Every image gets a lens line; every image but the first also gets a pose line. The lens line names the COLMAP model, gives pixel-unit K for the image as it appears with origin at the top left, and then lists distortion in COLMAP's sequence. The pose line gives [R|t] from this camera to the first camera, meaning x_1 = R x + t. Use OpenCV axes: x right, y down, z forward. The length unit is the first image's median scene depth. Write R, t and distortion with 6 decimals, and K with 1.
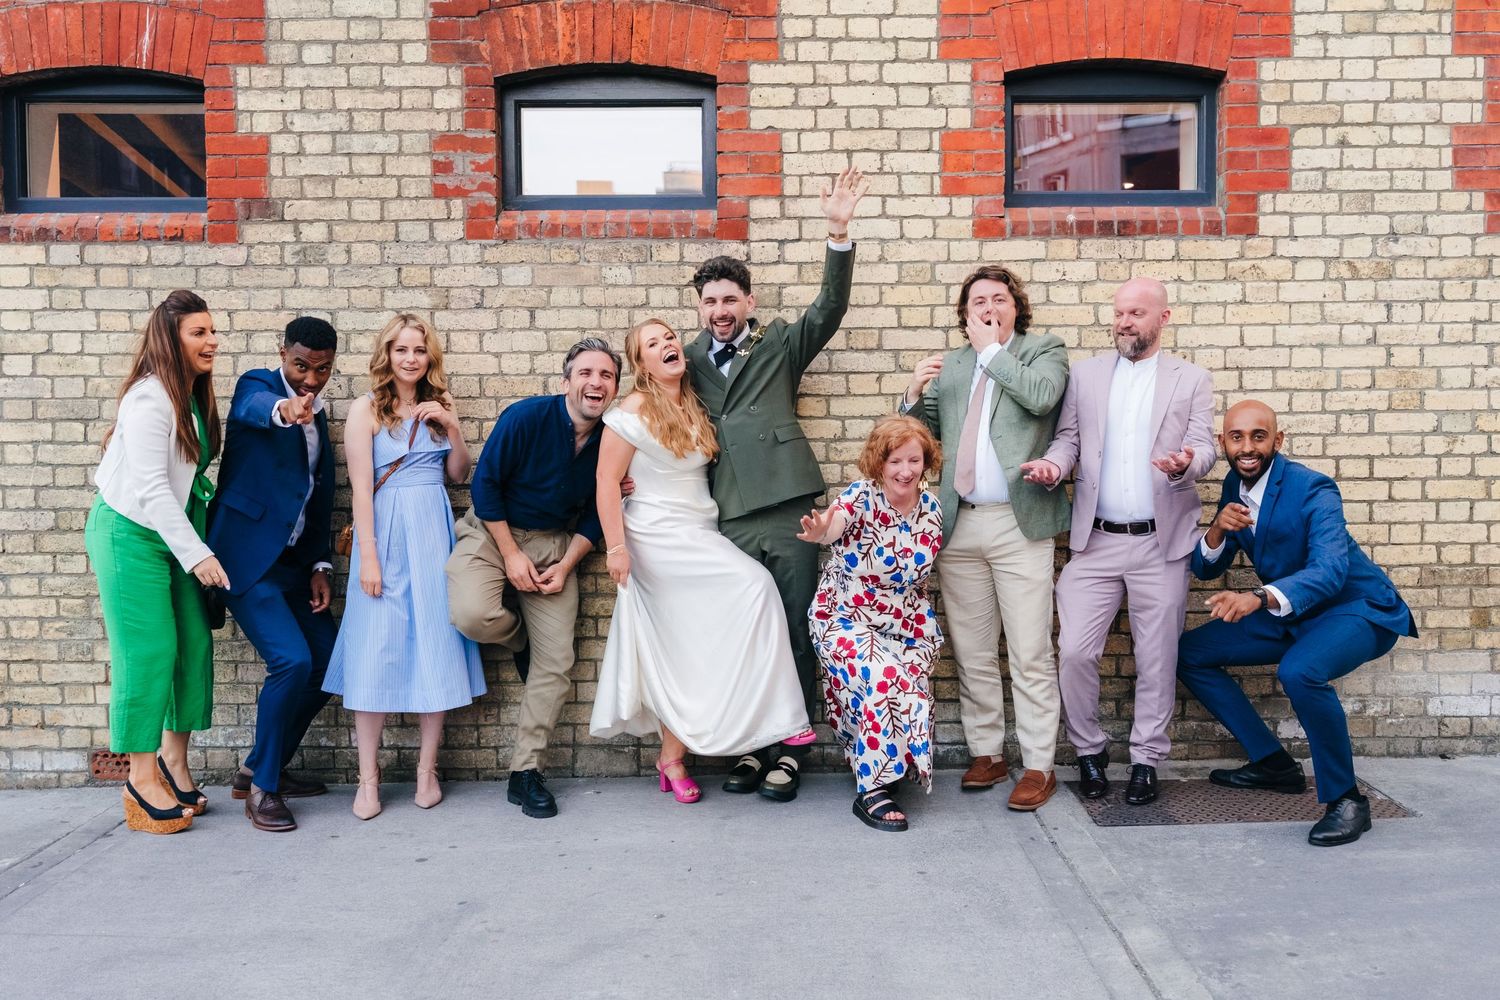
lens RADIAL K [[1357.7, 0, 751.8], [0, 1357.7, 503.3], [0, 0, 1]] dist [0.024026, 0.007386]
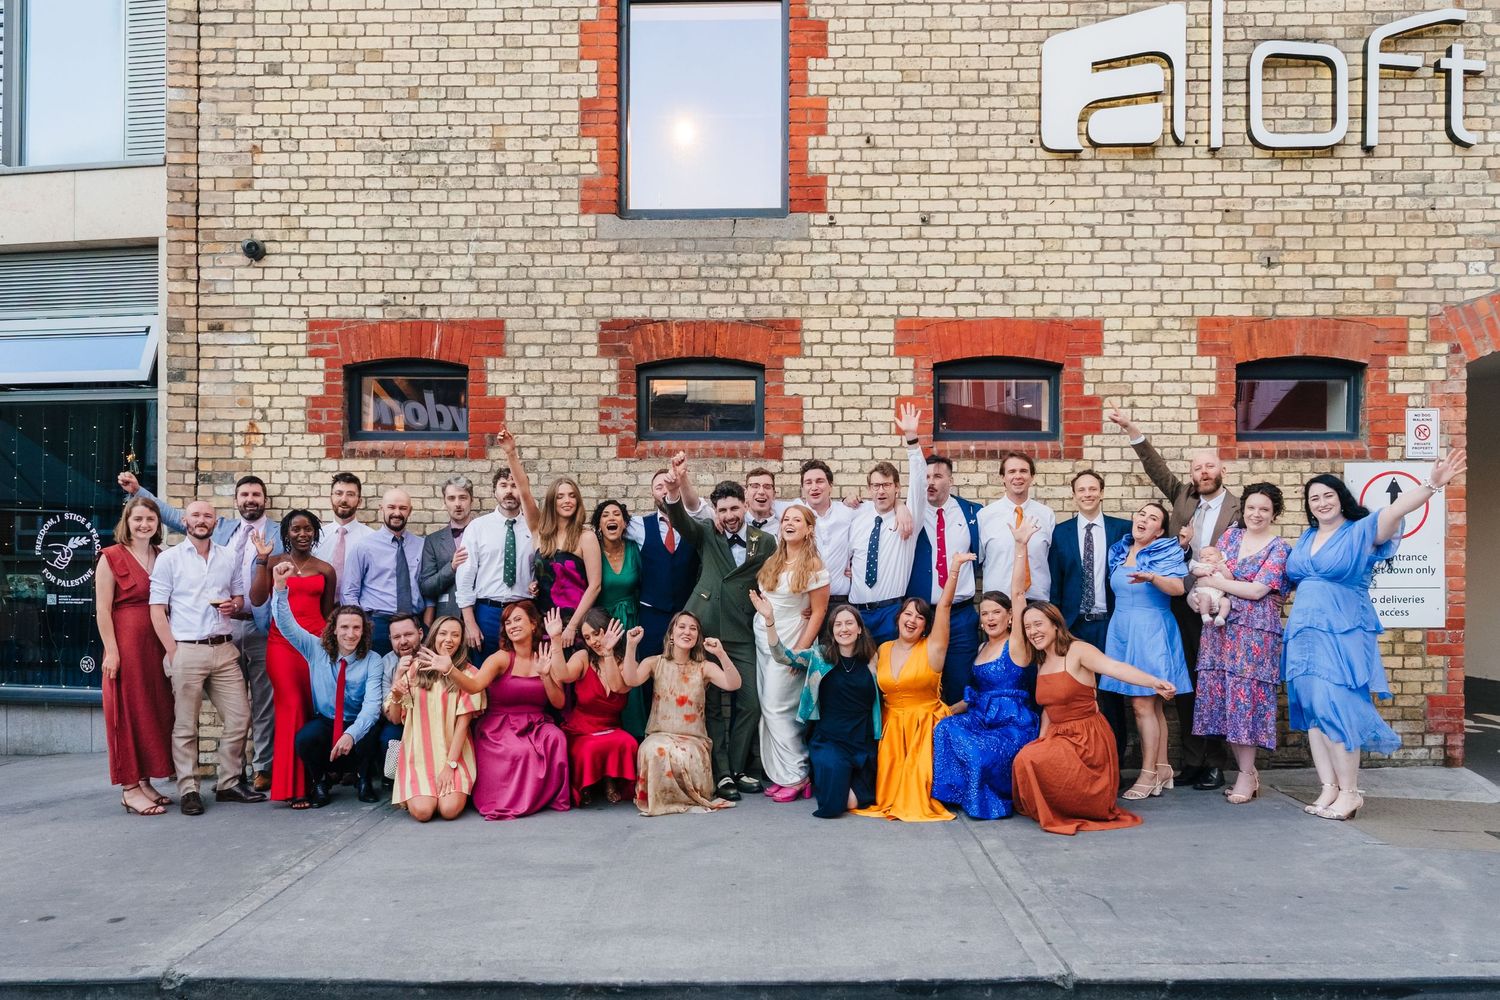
lens RADIAL K [[1052.7, 0, 730.6], [0, 1052.7, 574.1], [0, 0, 1]] dist [0.023462, 0.001193]
pose [[0.999283, 0.009796, -0.036580, -0.017935], [-0.011148, 0.999256, -0.036934, 0.000178], [0.036191, 0.037316, 0.998648, -0.321697]]
